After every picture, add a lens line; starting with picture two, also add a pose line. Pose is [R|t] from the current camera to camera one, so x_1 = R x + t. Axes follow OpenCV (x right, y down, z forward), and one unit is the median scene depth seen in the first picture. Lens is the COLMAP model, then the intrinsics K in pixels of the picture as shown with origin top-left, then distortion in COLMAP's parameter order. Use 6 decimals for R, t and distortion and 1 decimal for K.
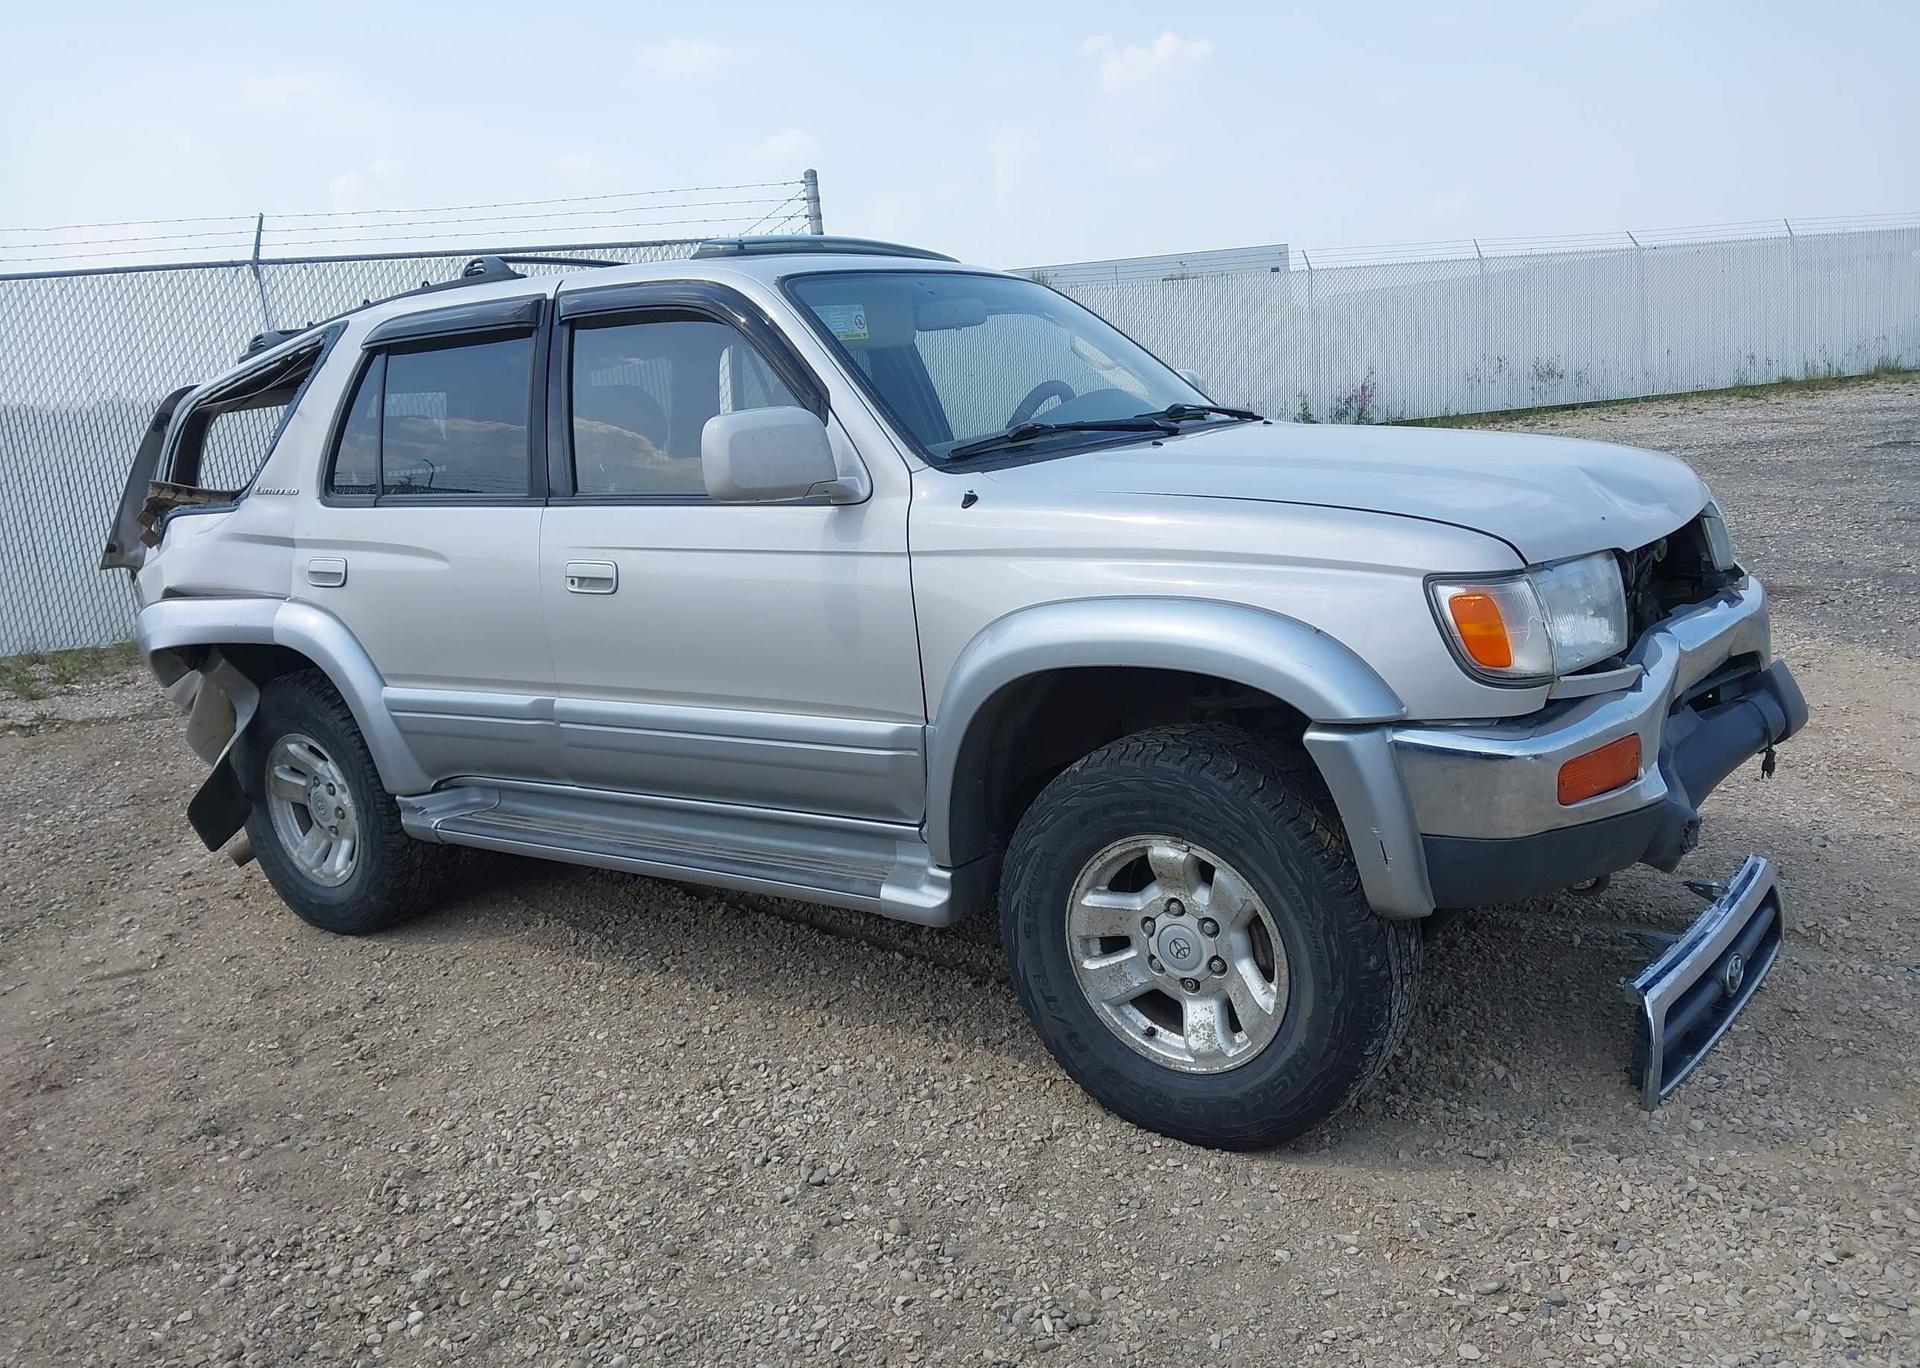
lens RADIAL K [[1553.6, 0, 966.1], [0, 1553.6, 681.3], [0, 0, 1]] dist [0.008527, 0.005928]
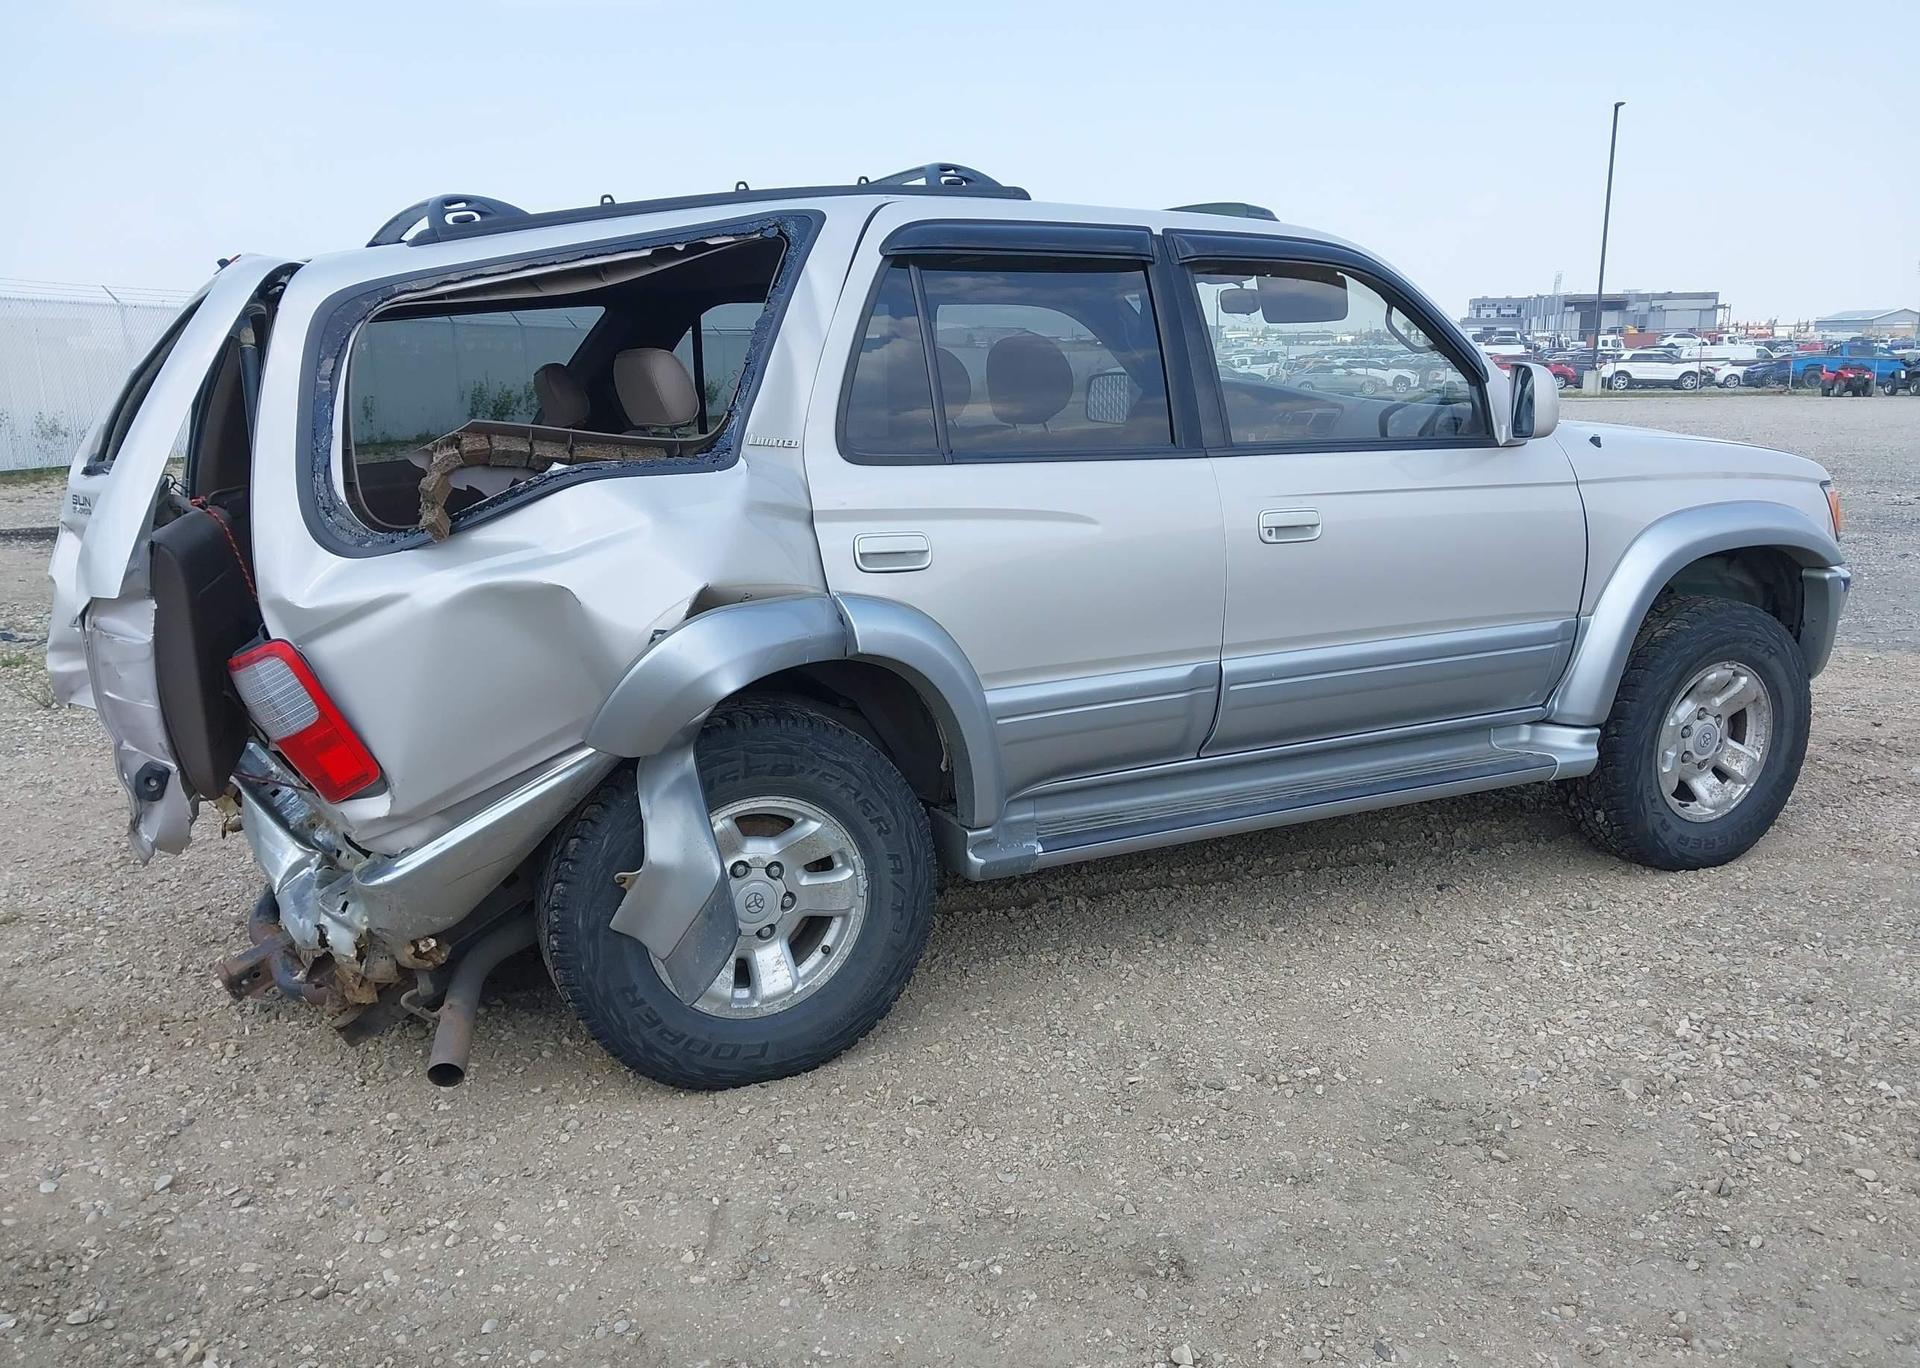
lens RADIAL K [[1561.8, 0, 972.6], [0, 1561.8, 671.5], [0, 0, 1]] dist [0.012230, -0.000873]
pose [[0.455403, -0.098783, 0.884788, -1.441338], [0.141813, 0.989185, 0.037446, -0.048795], [-0.878918, 0.108422, 0.464486, 0.858361]]
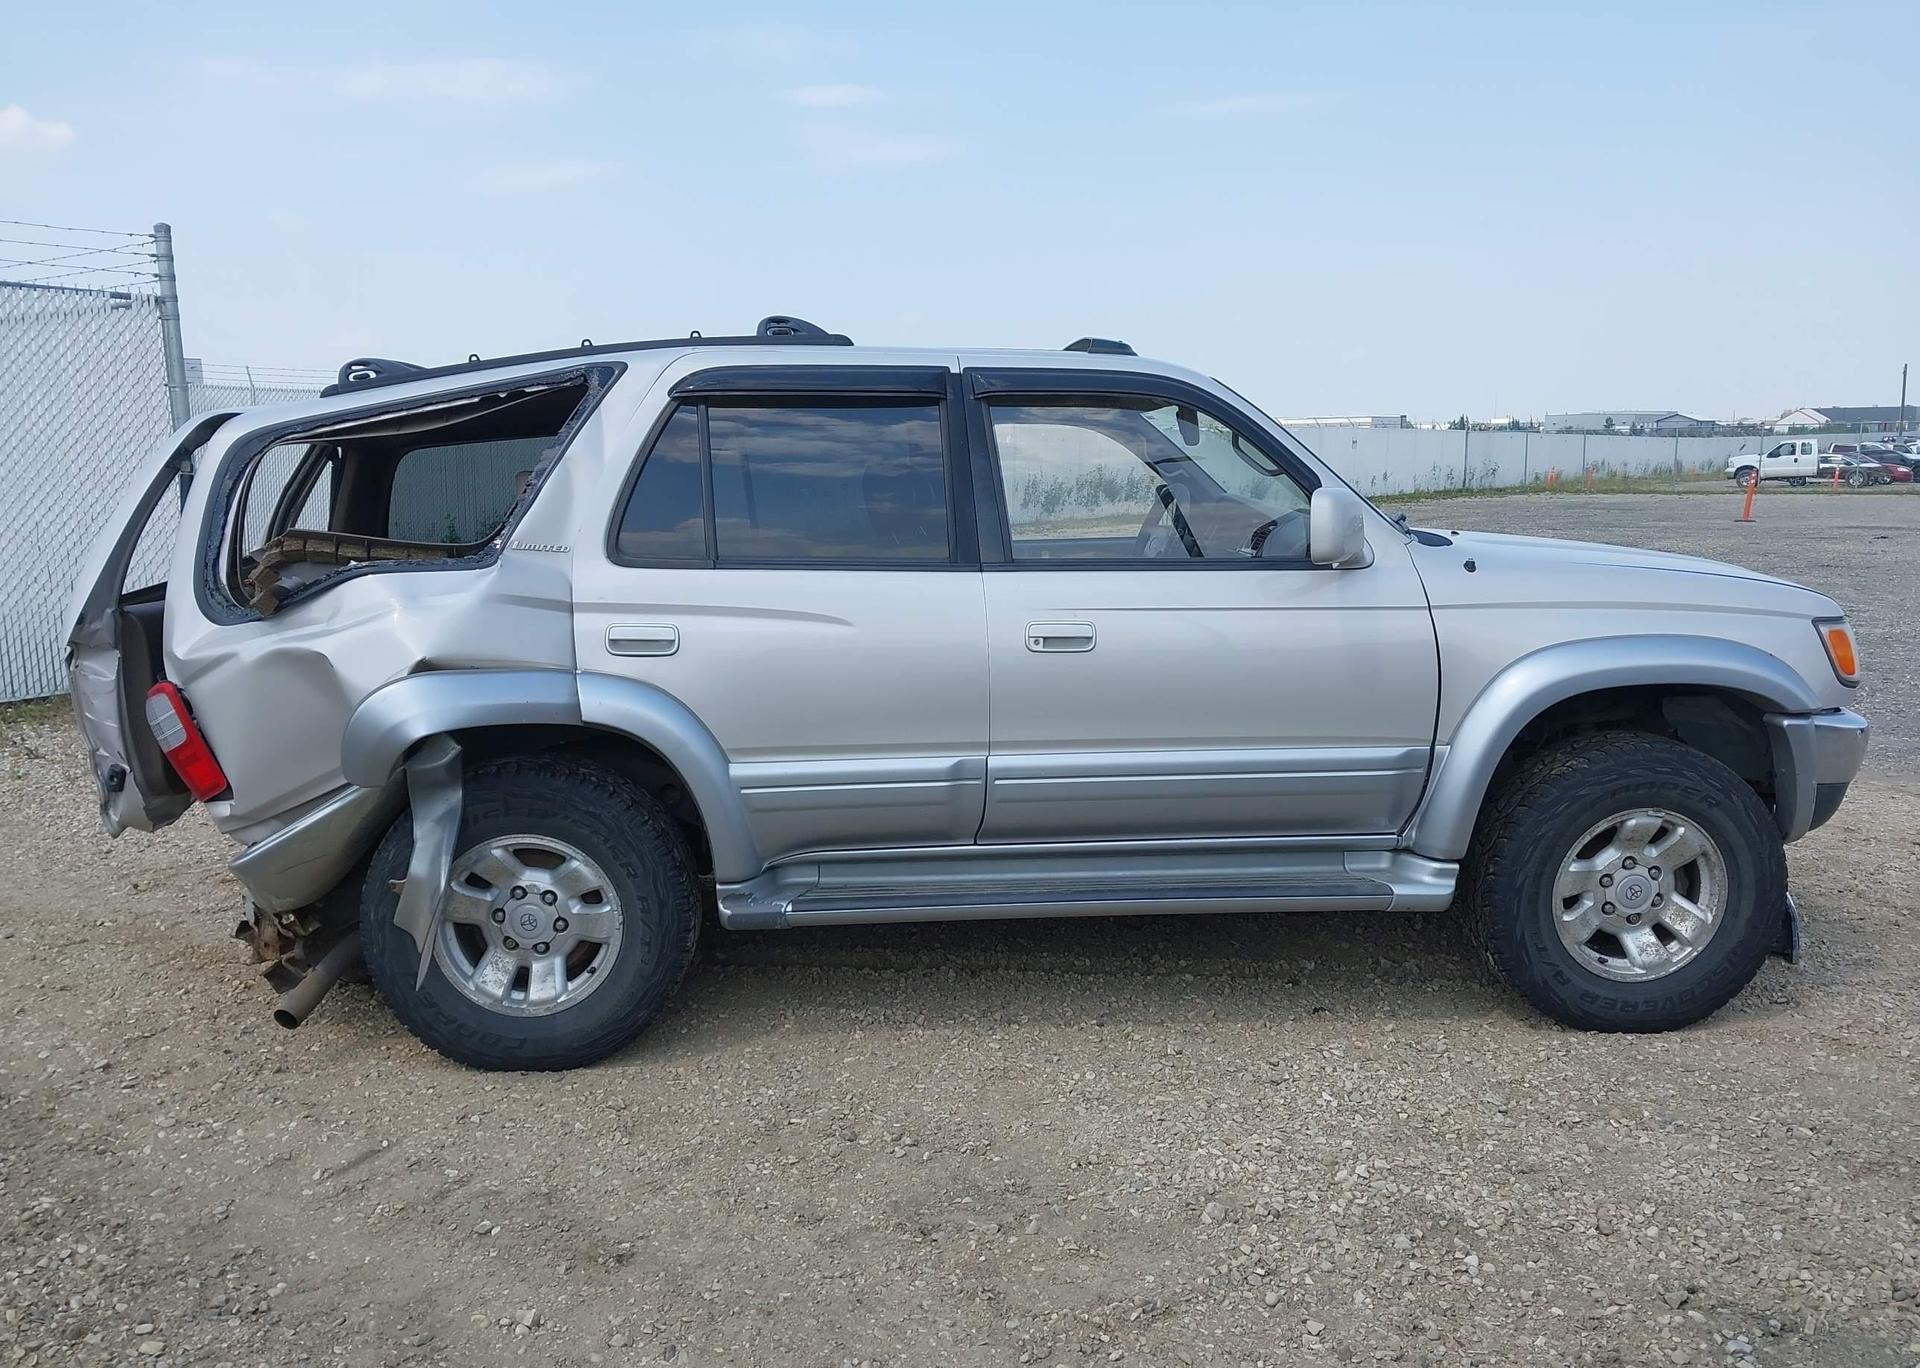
lens RADIAL K [[1553.6, 0, 966.1], [0, 1553.6, 681.3], [0, 0, 1]] dist [0.008527, 0.005928]
pose [[0.766262, -0.011842, 0.642419, -1.144569], [0.067925, 0.995720, -0.062665, 0.029311], [-0.638928, 0.091655, 0.763787, 0.281677]]
